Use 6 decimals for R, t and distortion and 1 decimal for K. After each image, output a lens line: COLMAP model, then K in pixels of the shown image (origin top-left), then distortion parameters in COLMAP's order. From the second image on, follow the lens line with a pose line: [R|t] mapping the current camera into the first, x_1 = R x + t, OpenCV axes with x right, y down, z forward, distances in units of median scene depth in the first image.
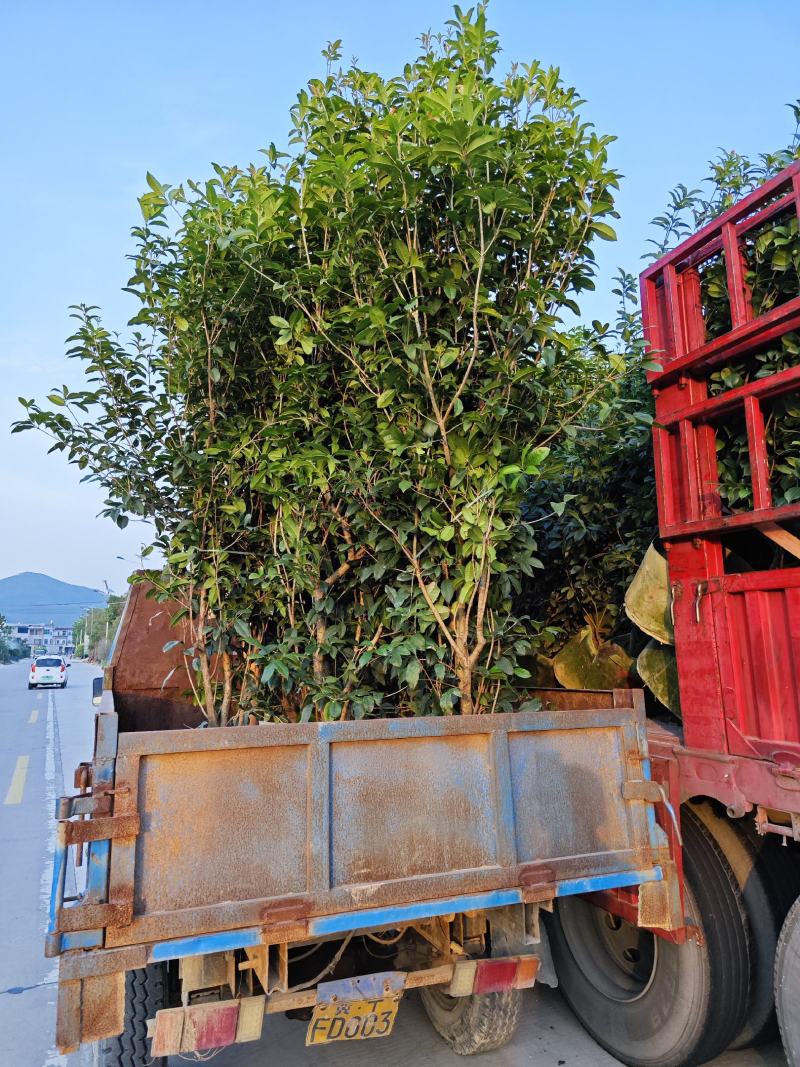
lens RADIAL K [[657.9, 0, 400.0], [0, 657.9, 533.5], [0, 0, 1]] dist [0.076022, -0.046758]
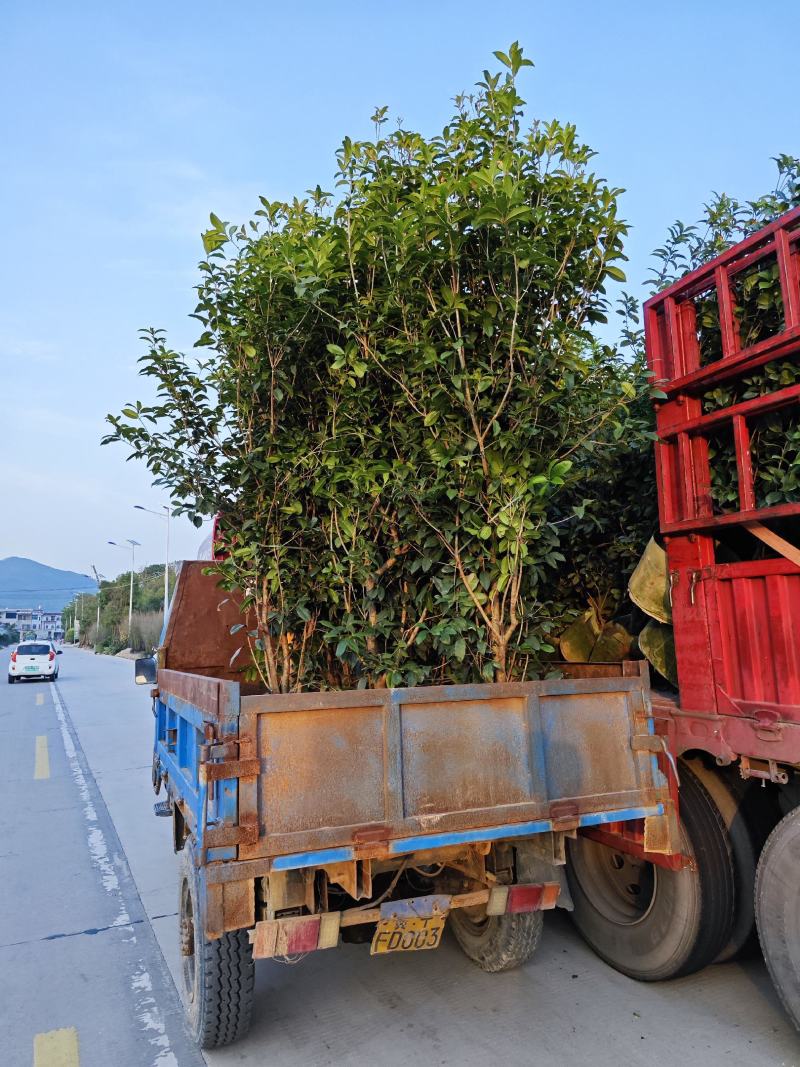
lens RADIAL K [[657.9, 0, 400.0], [0, 657.9, 533.5], [0, 0, 1]] dist [0.076022, -0.046758]
pose [[0.999839, -0.006597, 0.016662, -0.093669], [0.006160, 0.999639, 0.026135, -0.028000], [-0.016828, -0.026029, 0.999520, -0.174321]]
